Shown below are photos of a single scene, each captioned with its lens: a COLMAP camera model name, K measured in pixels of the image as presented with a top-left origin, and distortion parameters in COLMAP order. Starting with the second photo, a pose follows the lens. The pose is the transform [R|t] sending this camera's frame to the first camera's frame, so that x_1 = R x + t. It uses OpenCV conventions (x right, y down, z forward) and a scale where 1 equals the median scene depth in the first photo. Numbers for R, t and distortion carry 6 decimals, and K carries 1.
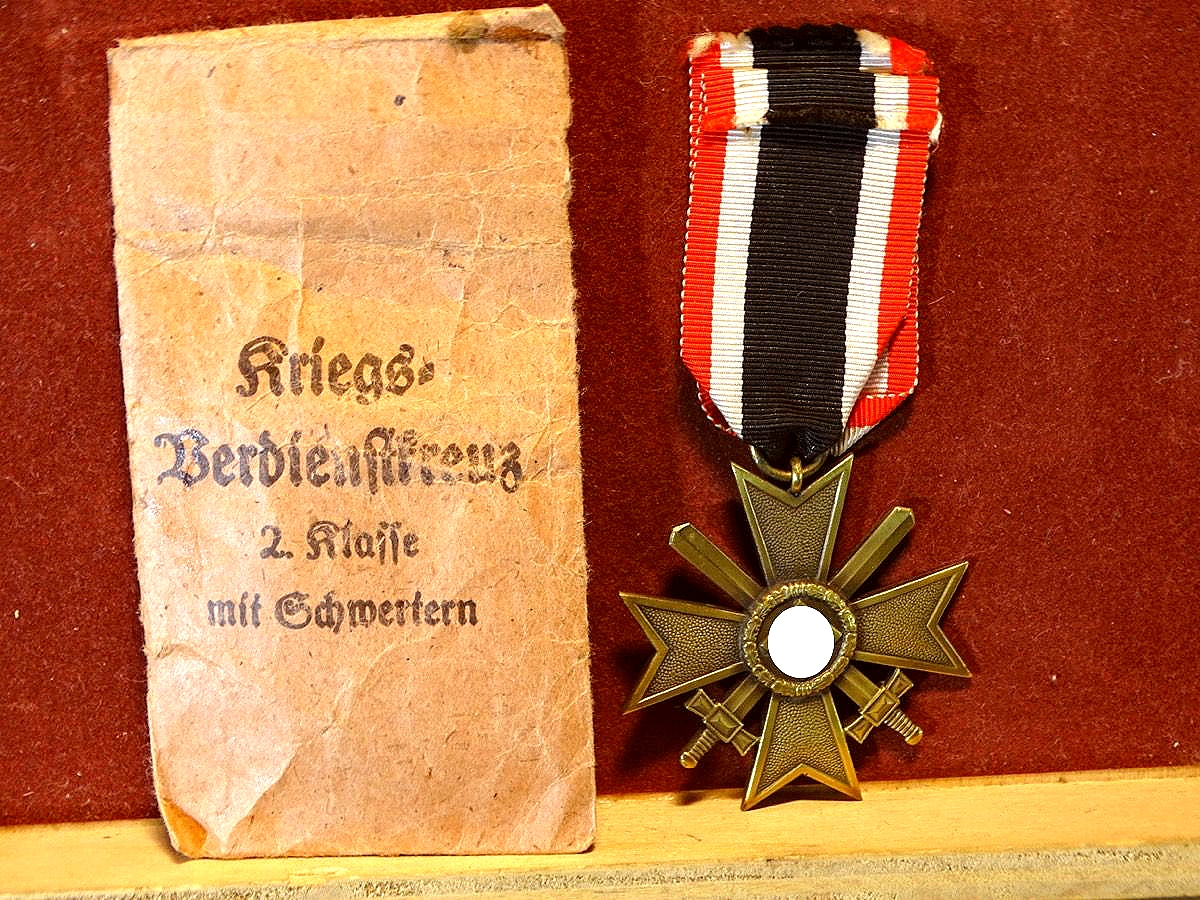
lens RADIAL K [[2499.8, 0, 576.2], [0, 2499.8, 329.8], [0, 0, 1]] dist [-0.042530, -0.050159]
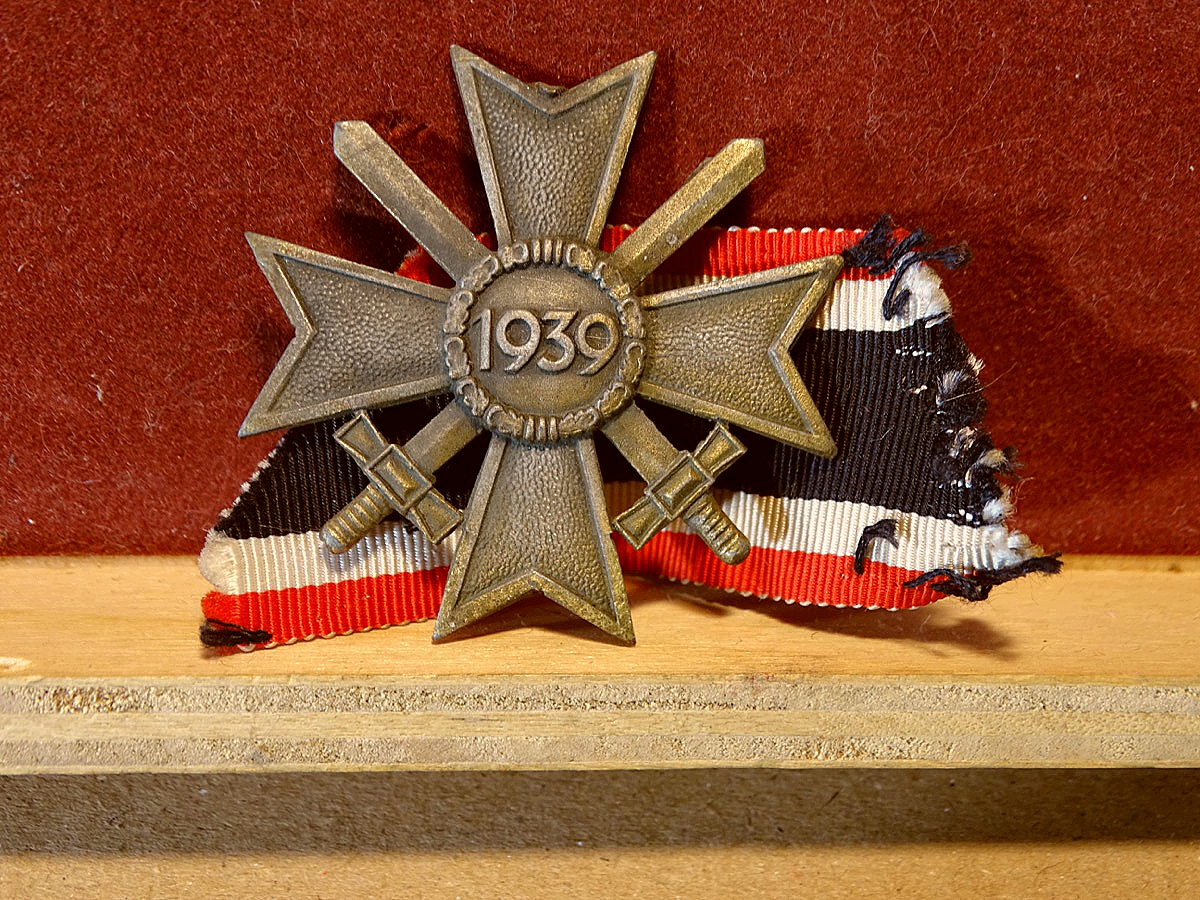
lens RADIAL K [[1528.9, 0, 614.0], [0, 1528.9, 450.9], [0, 0, 1]] dist [-0.011445, -0.224978]
pose [[0.996064, 0.052894, 0.071130, 0.016199], [-0.061406, 0.990460, 0.123361, 0.112681], [-0.063926, -0.127243, 0.989809, 0.630525]]
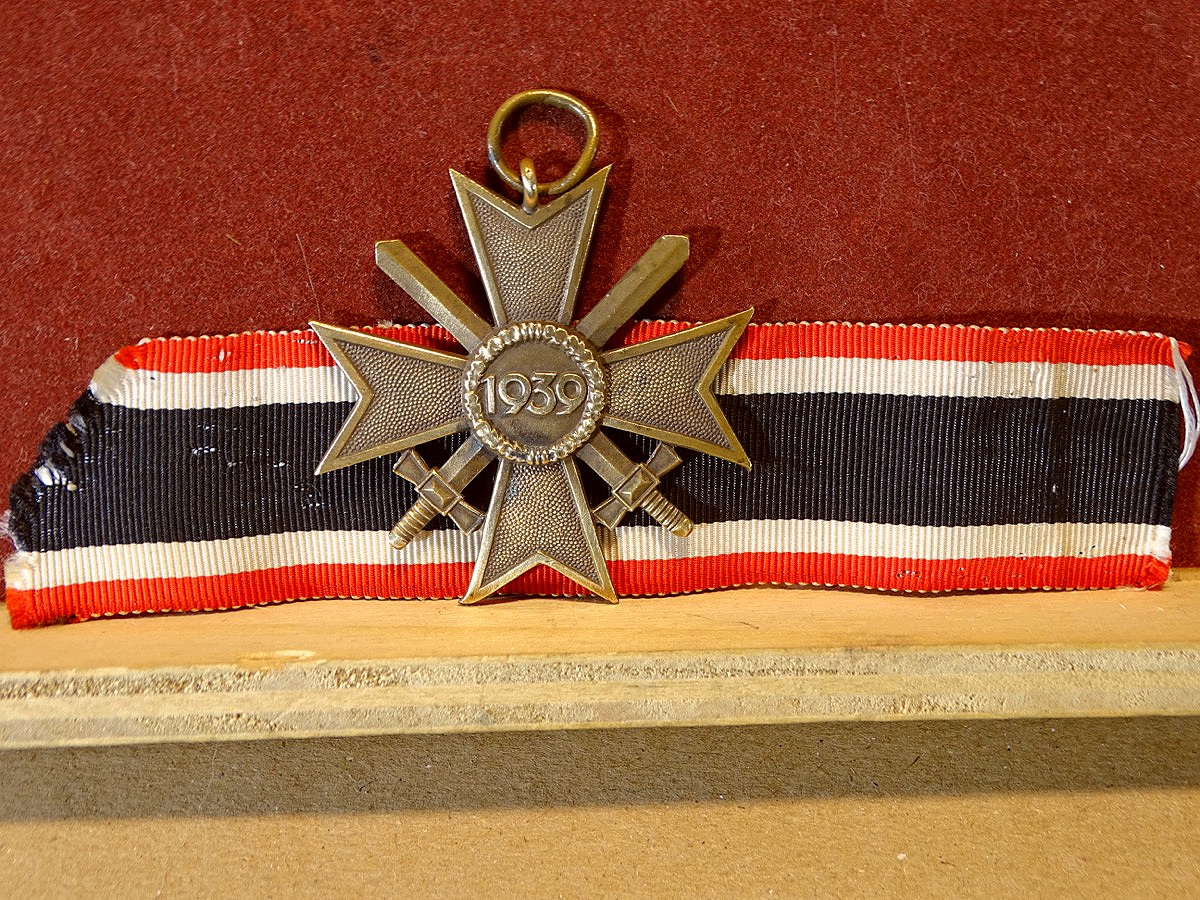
lens RADIAL K [[1580.8, 0, 603.2], [0, 1580.8, 462.2], [0, 0, 1]] dist [-0.001906, -0.080586]
pose [[0.999001, 0.025203, 0.036899, -0.020037], [-0.025647, 0.999604, 0.011609, 0.144588], [-0.036592, -0.012544, 0.999252, 0.486480]]
